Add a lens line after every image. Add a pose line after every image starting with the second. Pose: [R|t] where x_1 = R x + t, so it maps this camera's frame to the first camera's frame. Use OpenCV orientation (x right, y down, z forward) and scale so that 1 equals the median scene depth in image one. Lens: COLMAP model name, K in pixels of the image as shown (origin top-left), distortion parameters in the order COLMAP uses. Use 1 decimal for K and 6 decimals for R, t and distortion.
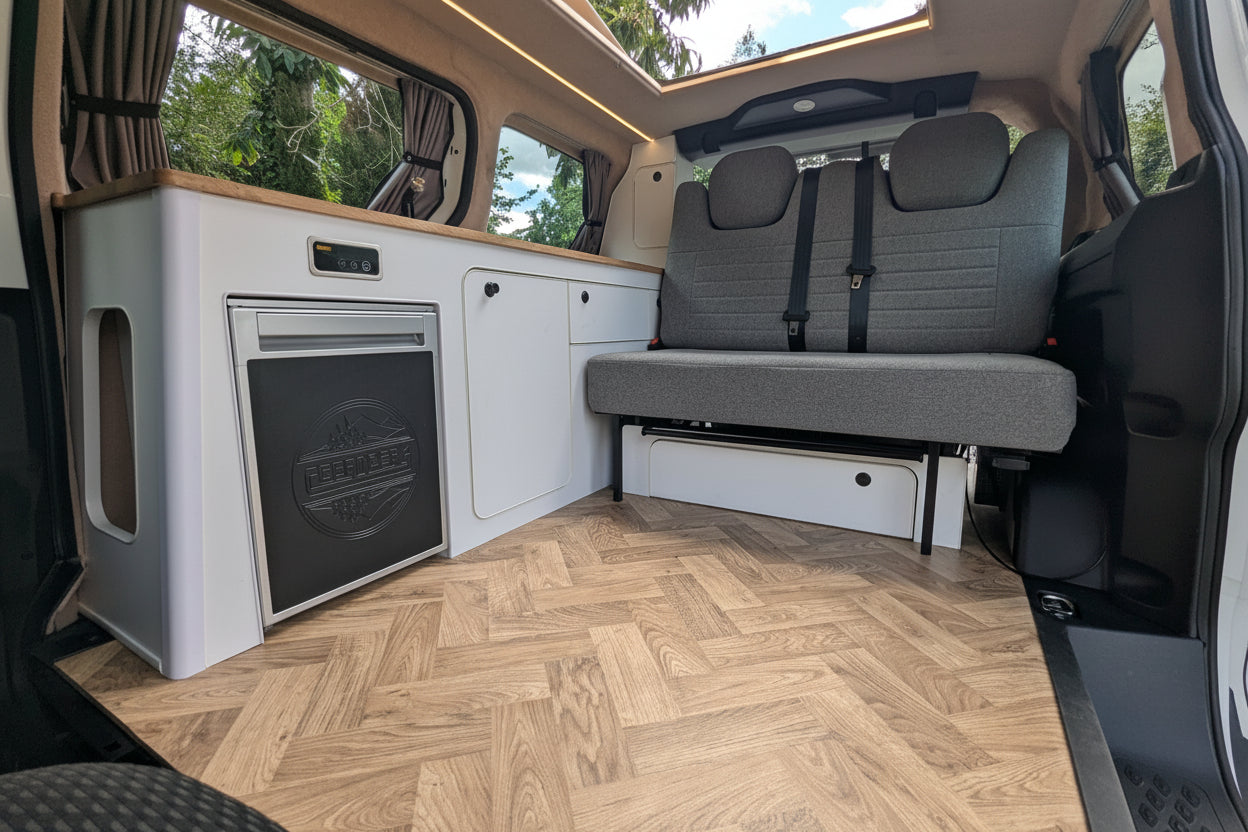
lens RADIAL K [[580.4, 0, 605.2], [0, 580.4, 392.8], [0, 0, 1]] dist [0.012796, -0.000375]
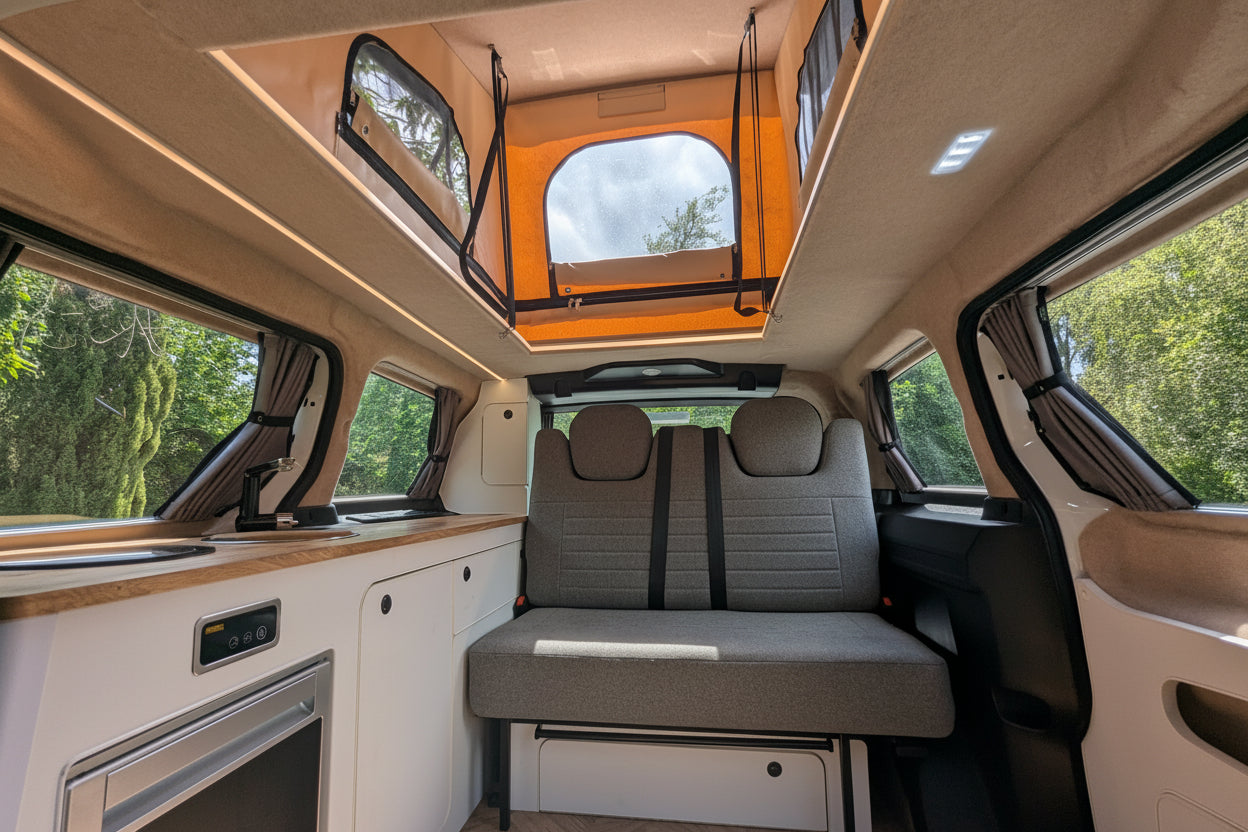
lens RADIAL K [[580.4, 0, 596.6], [0, 580.4, 414.8], [0, 0, 1]] dist [0.012796, -0.000375]
pose [[0.924797, 0.043976, 0.377910, -0.206338], [0.048992, 0.971263, -0.232912, -0.193319], [-0.377293, 0.233911, 0.896067, 0.086748]]
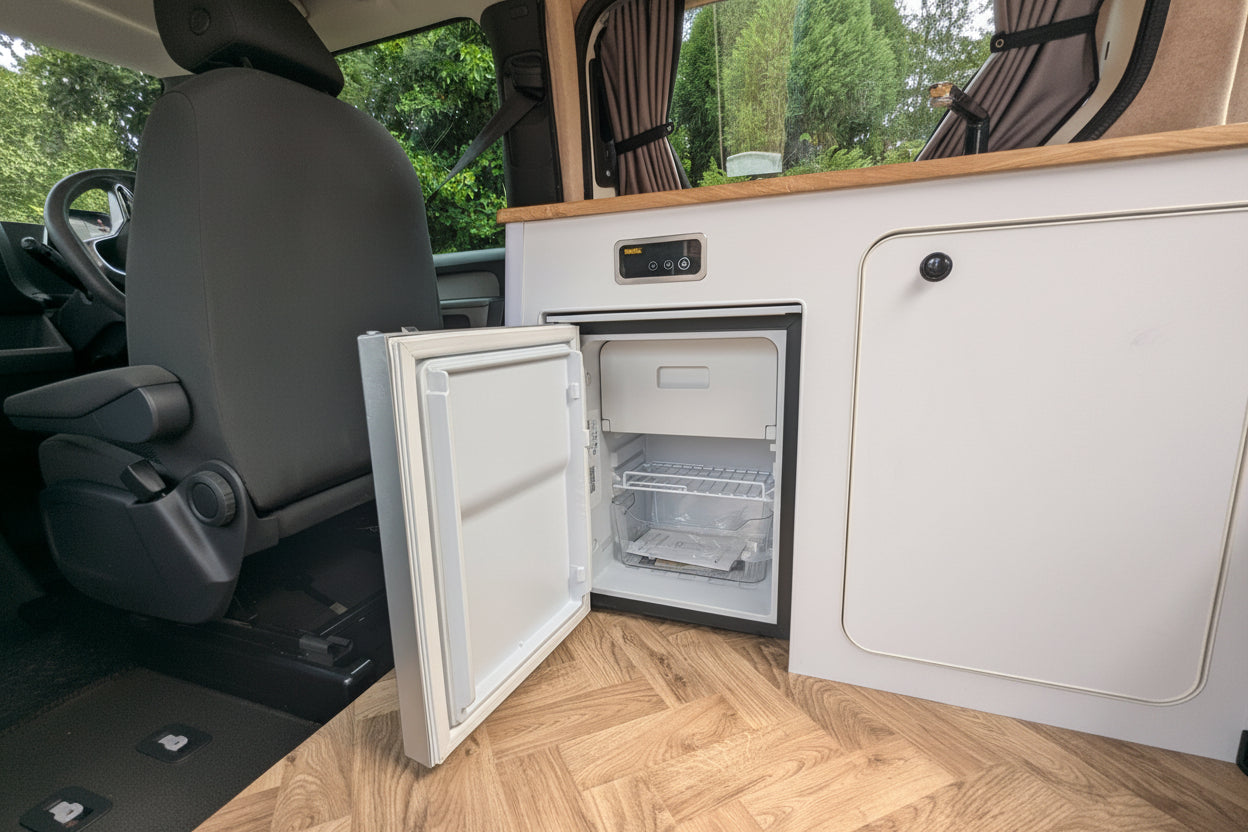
lens RADIAL K [[580.4, 0, 602.6], [0, 580.4, 409.4], [0, 0, 1]] dist [0.012796, -0.000375]
pose [[0.172197, 0.169576, -0.970357, 0.248088], [-0.076707, 0.984388, 0.158416, -0.092404], [0.982071, 0.047154, 0.182517, 0.501160]]
